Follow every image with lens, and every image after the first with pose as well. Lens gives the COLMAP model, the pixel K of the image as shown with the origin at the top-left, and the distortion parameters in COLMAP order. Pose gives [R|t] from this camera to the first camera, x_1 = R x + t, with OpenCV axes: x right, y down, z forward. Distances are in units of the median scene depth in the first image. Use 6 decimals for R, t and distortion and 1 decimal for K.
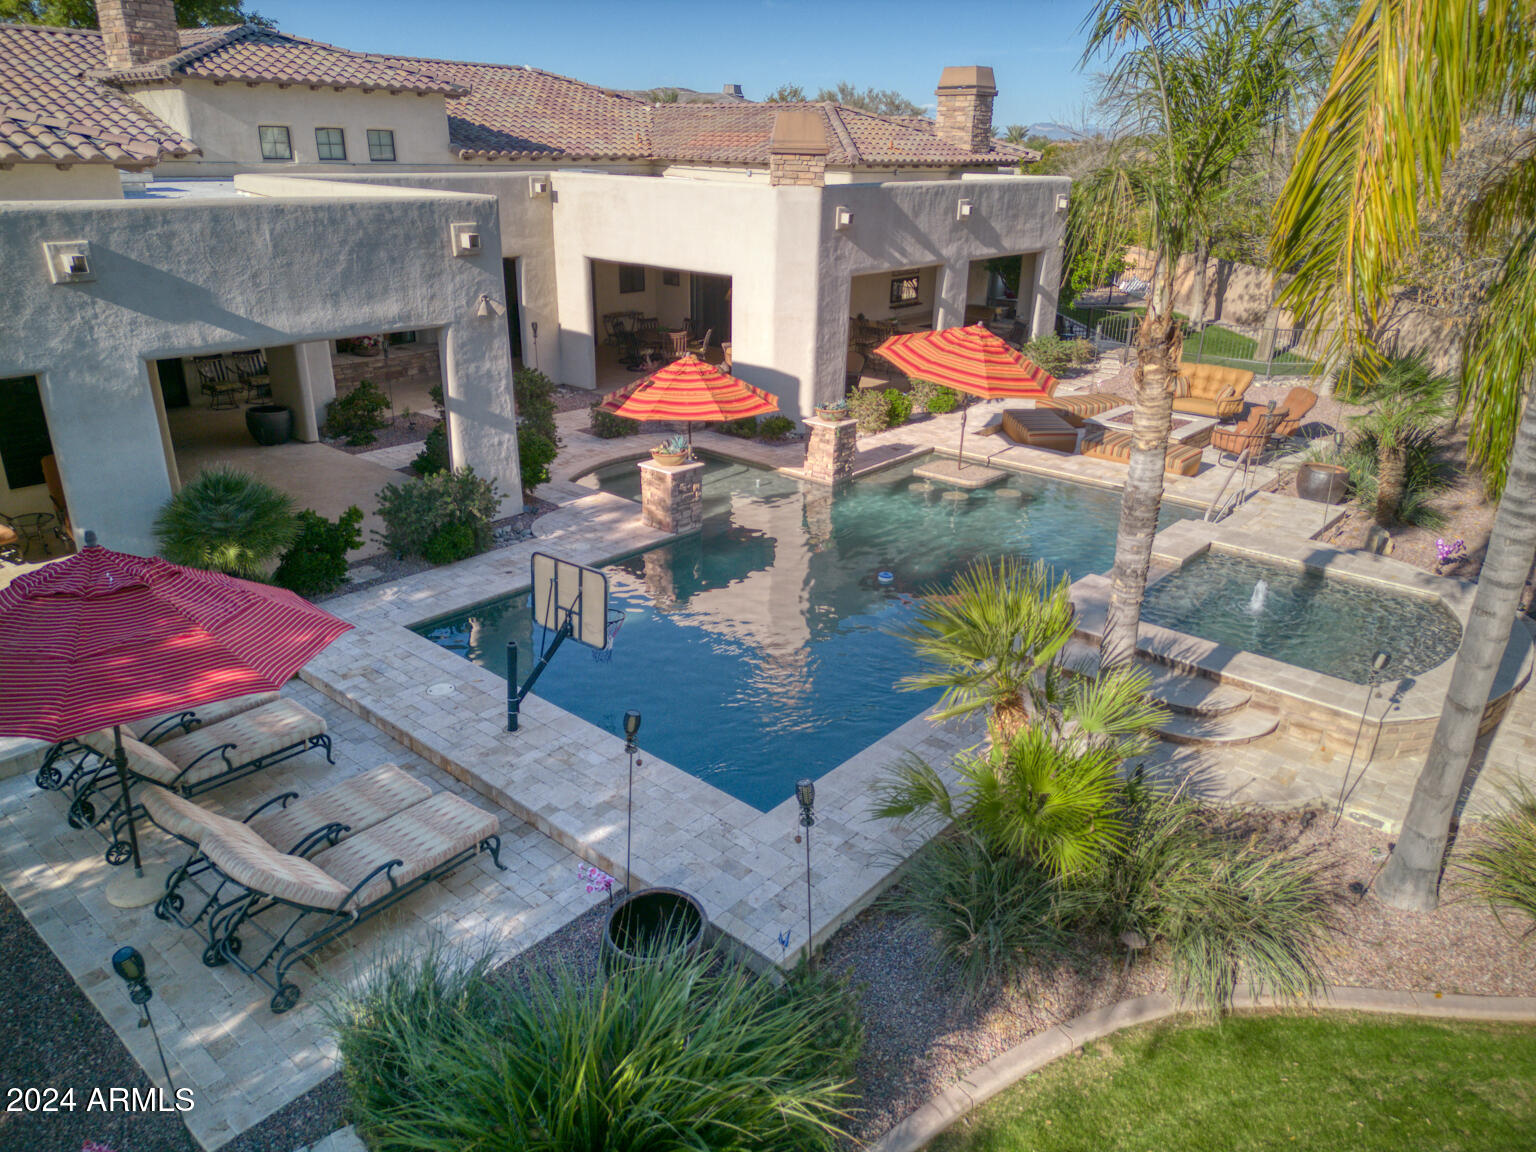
lens RADIAL K [[1089.1, 0, 768.0], [0, 1089.1, 576.0], [0, 0, 1]] dist [0.062239, -0.023650]
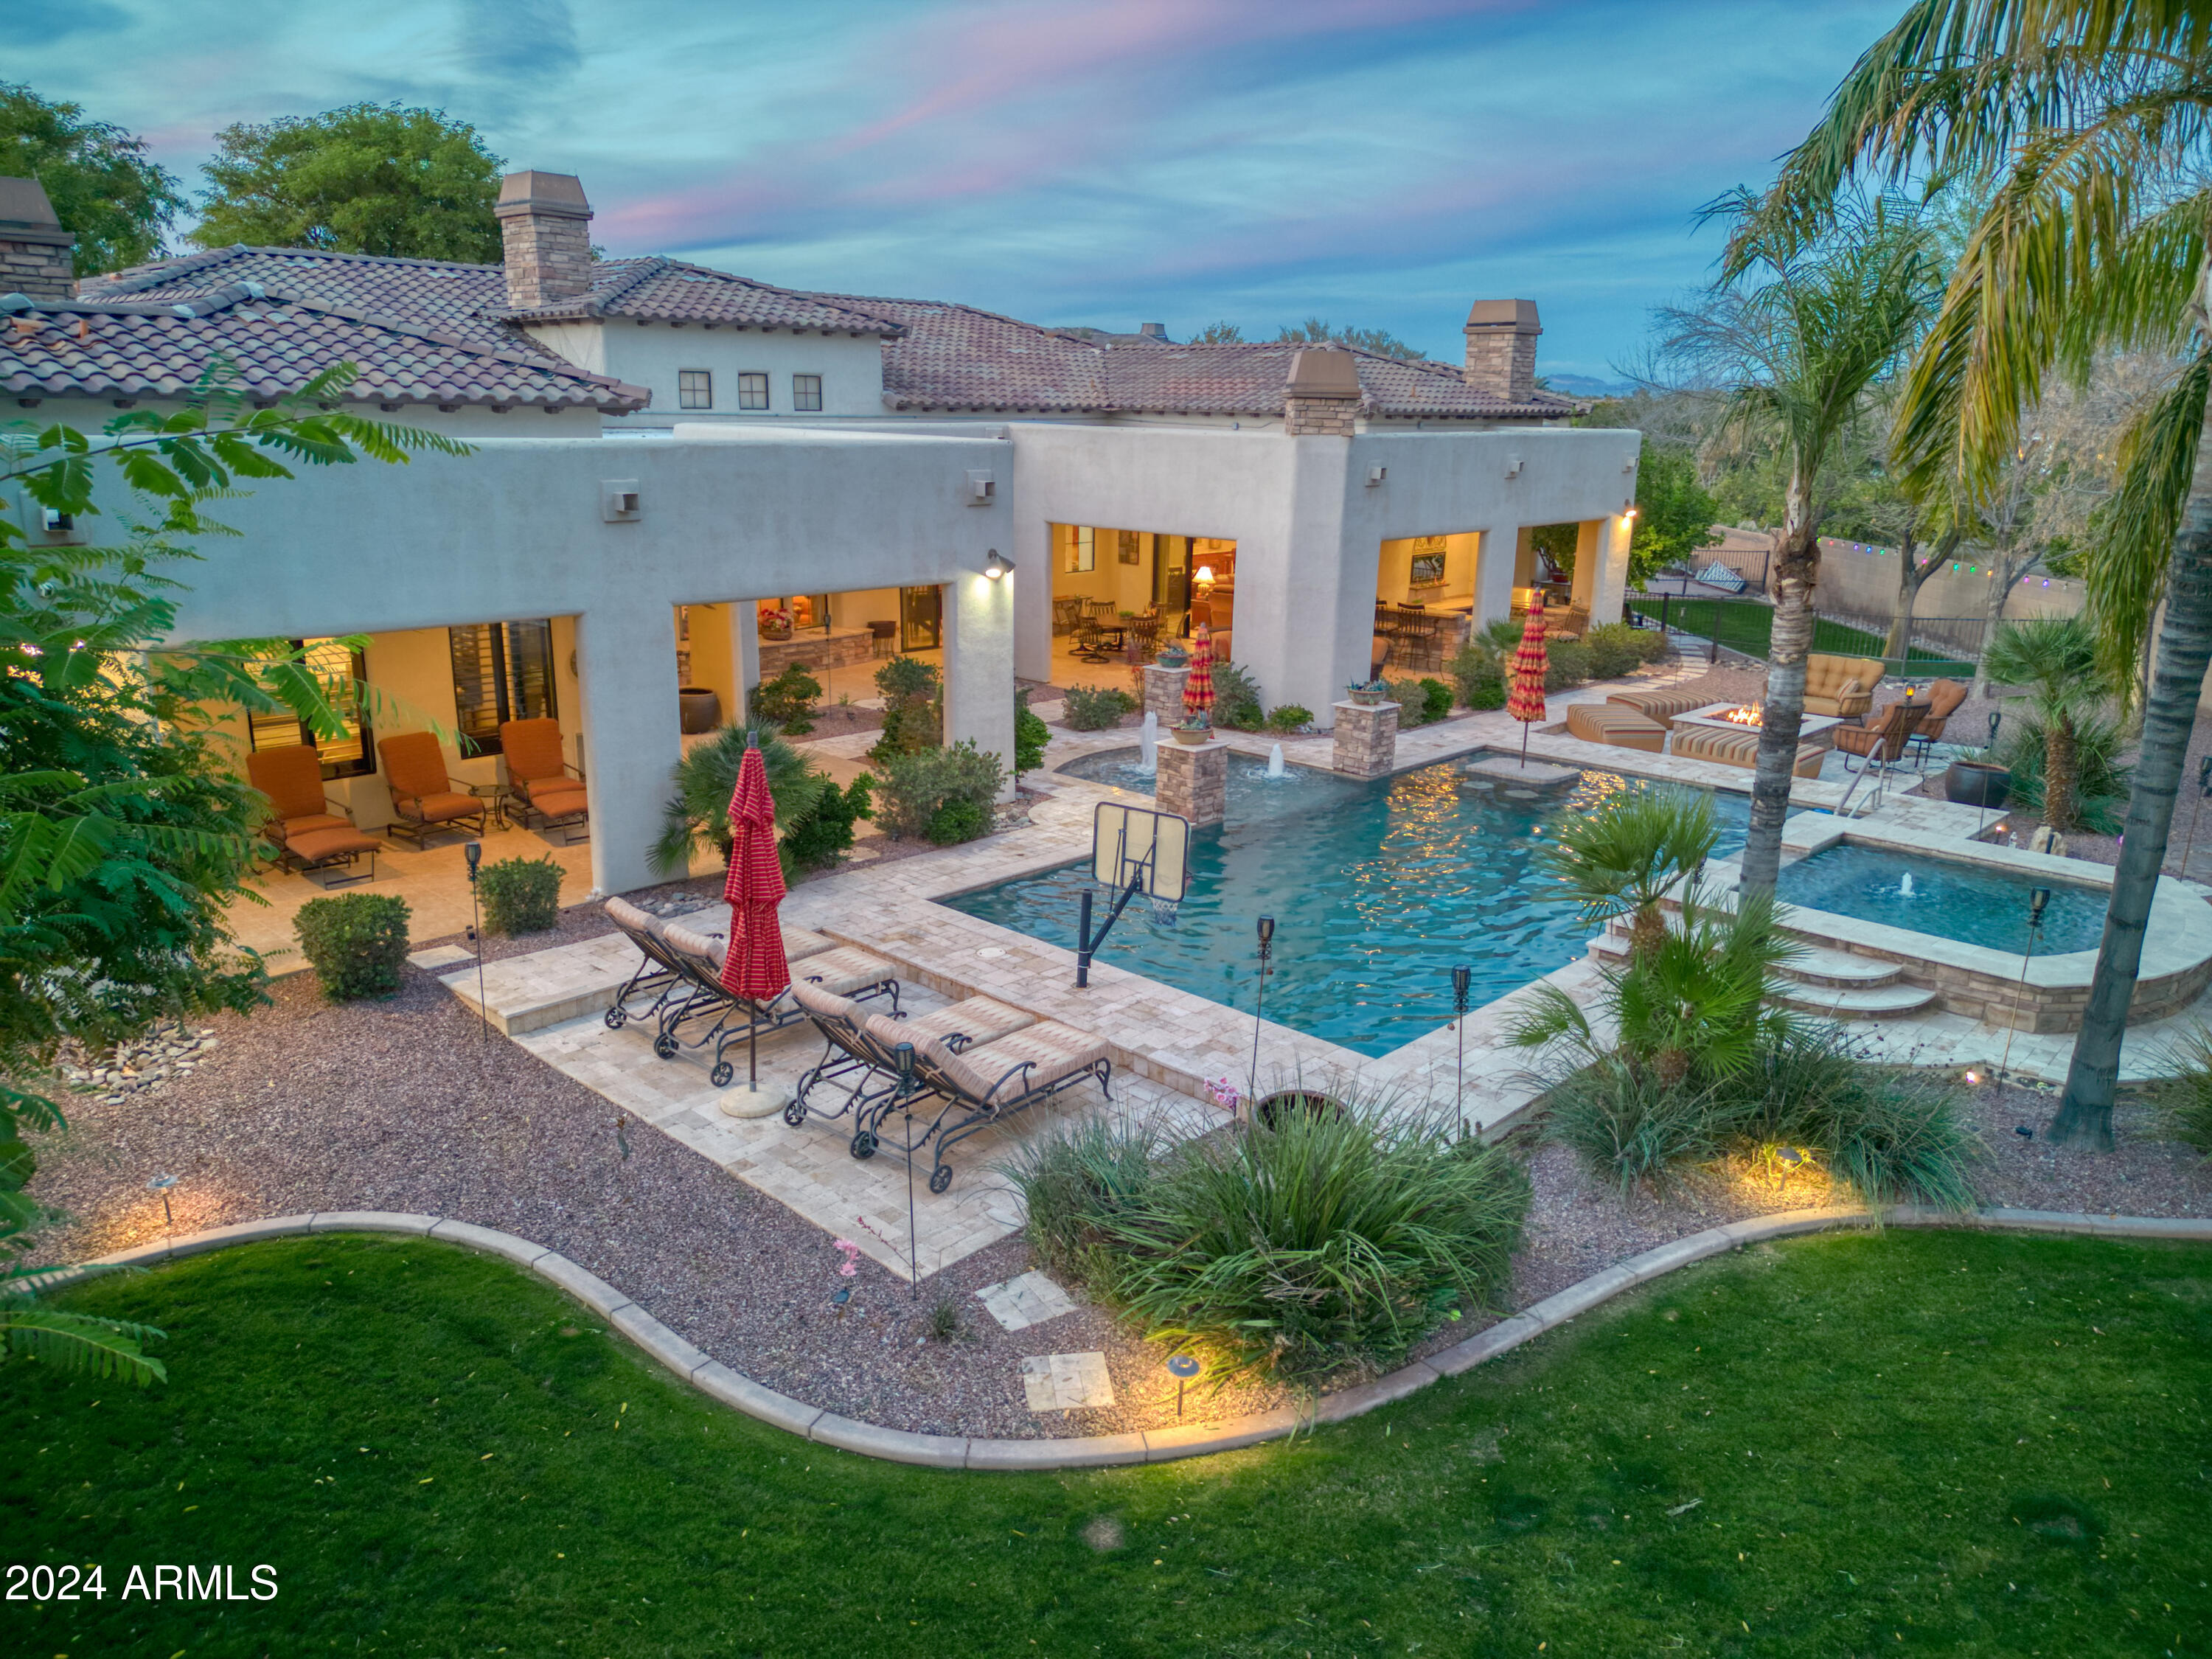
lens RADIAL K [[1584.1, 0, 1106.0], [0, 1584.1, 829.5], [0, 0, 1]] dist [0.097405, -0.057030]
pose [[0.999305, 0.011572, -0.035441, -0.094079], [-0.015506, 0.993495, -0.112816, 0.089754], [0.033905, 0.113287, 0.992984, -0.197322]]
